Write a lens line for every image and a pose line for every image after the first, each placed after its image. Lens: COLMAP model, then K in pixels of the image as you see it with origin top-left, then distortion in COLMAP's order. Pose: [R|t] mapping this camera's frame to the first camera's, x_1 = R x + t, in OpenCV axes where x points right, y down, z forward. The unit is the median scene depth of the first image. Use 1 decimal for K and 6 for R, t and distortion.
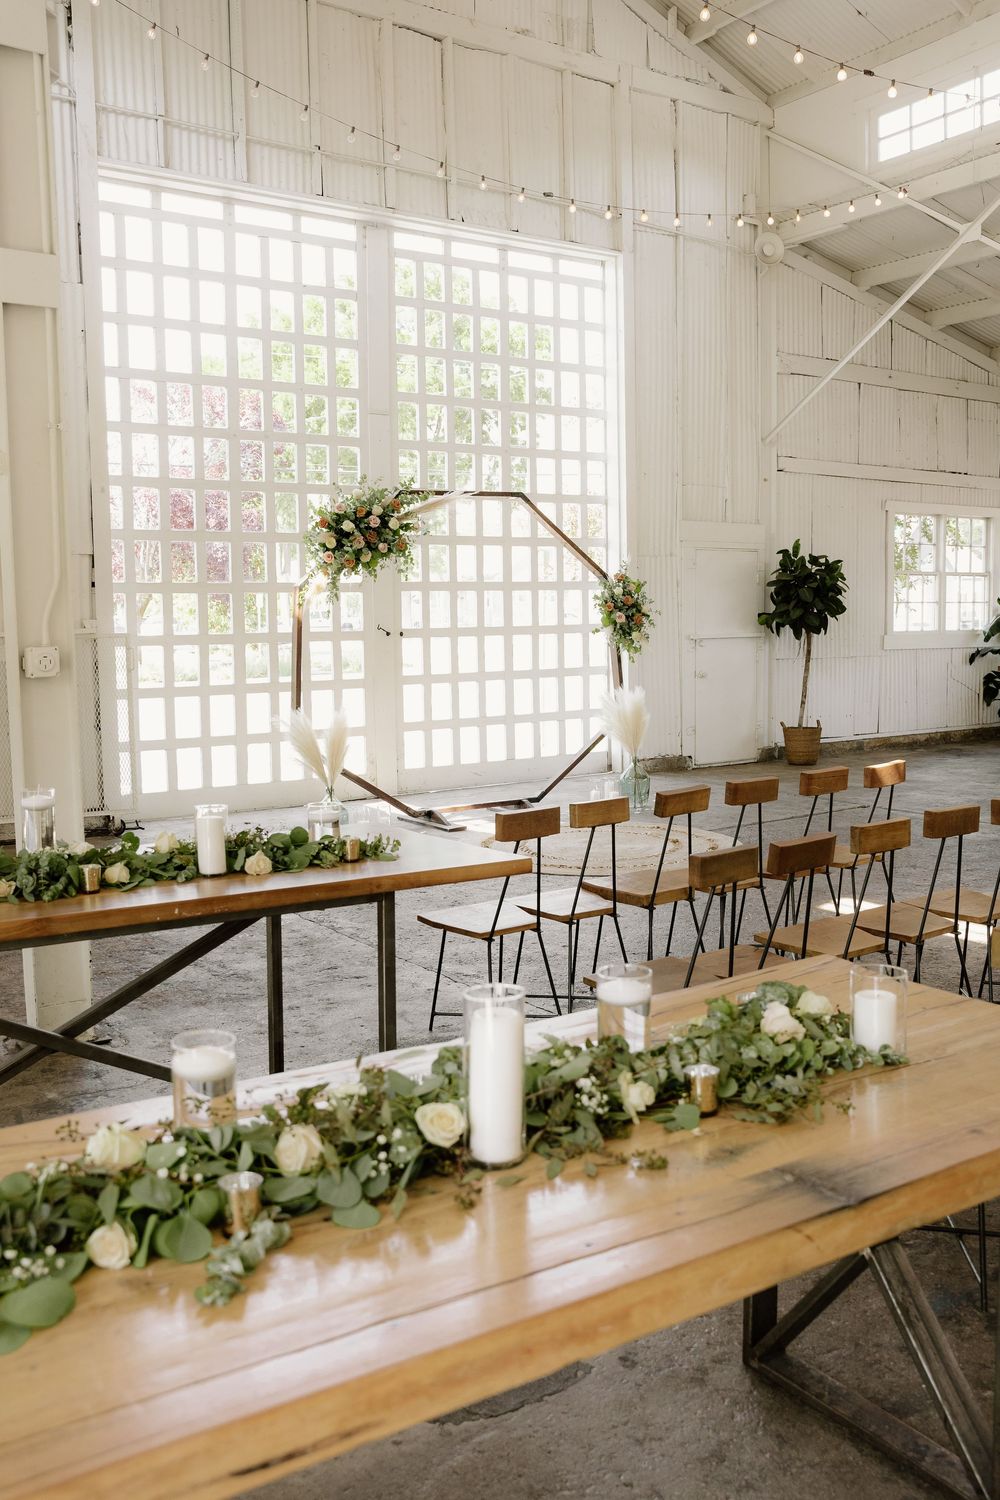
lens RADIAL K [[1354.0, 0, 505.5], [0, 1354.0, 734.0], [0, 0, 1]] dist [-0.079093, 0.080208]
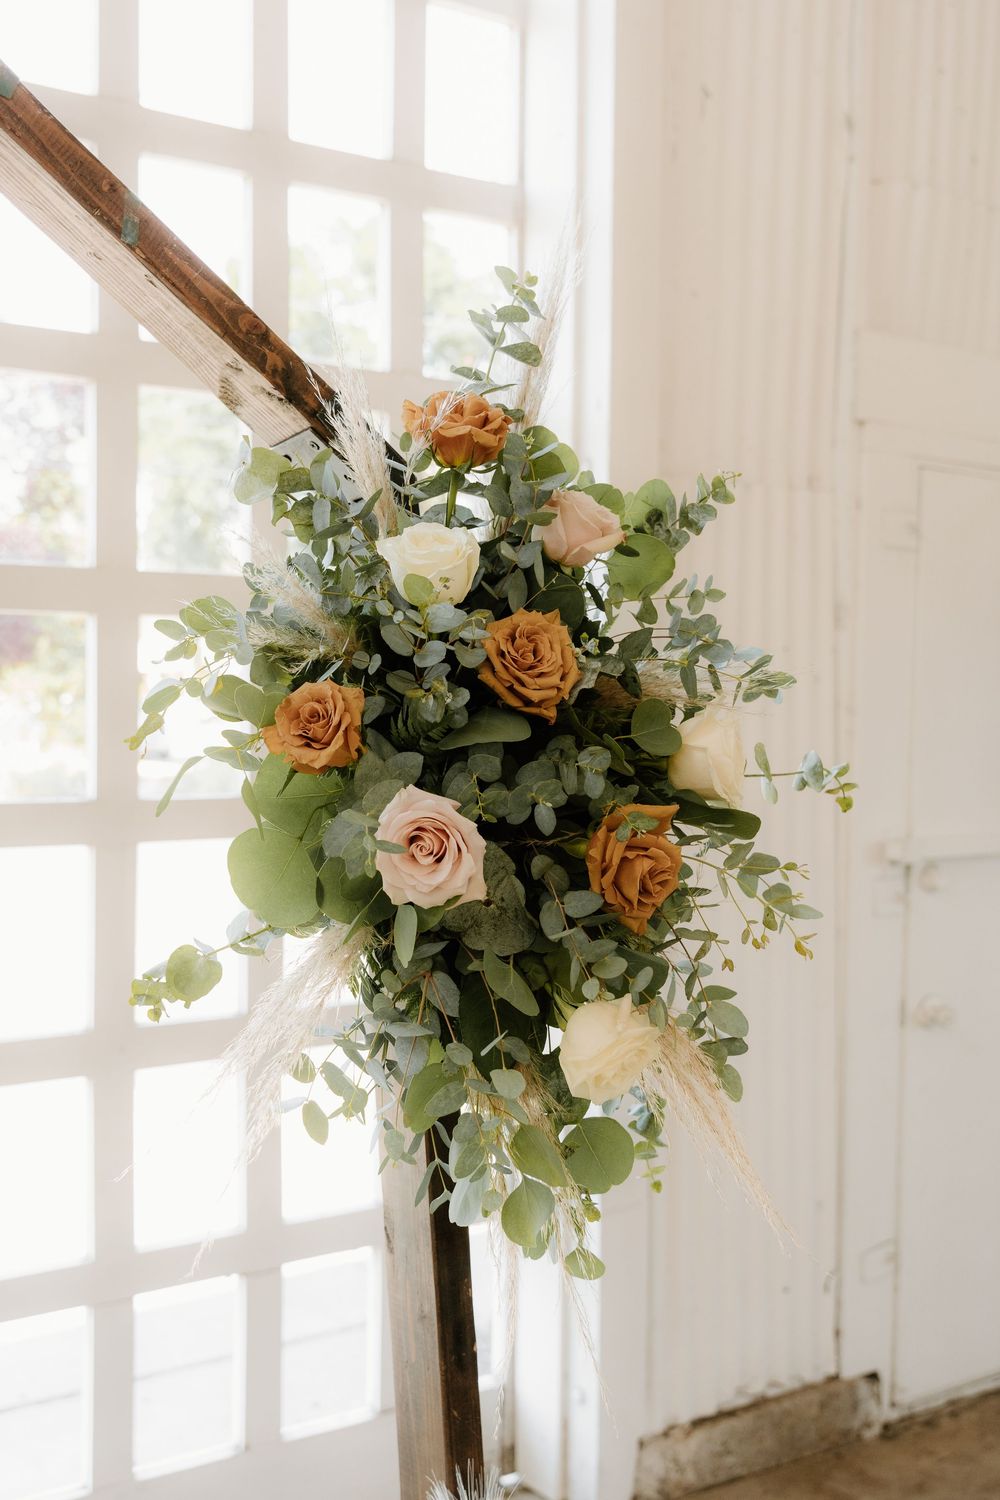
lens RADIAL K [[1624.9, 0, 500.0], [0, 1624.9, 750.0], [0, 0, 1]] dist [-0.001695, -0.001022]
pose [[0.999523, 0.030122, -0.006773, 0.092251], [-0.030472, 0.997766, -0.059446, -0.088586], [0.004967, 0.059624, 0.998209, 0.917380]]
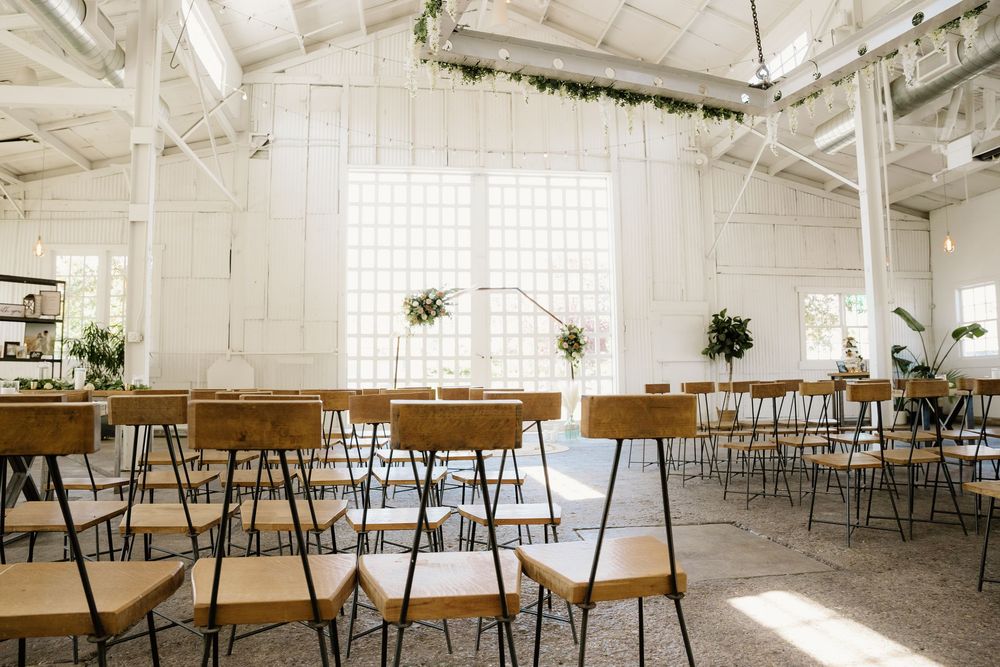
lens RADIAL K [[728.1, 0, 500.0], [0, 728.1, 333.5], [0, 0, 1]] dist [-0.174935, 0.122383]
pose [[0.891497, -0.030652, -0.451988, 0.503513], [-0.040592, 0.988291, -0.147084, 0.062369], [0.451204, 0.149472, 0.879814, -0.006739]]
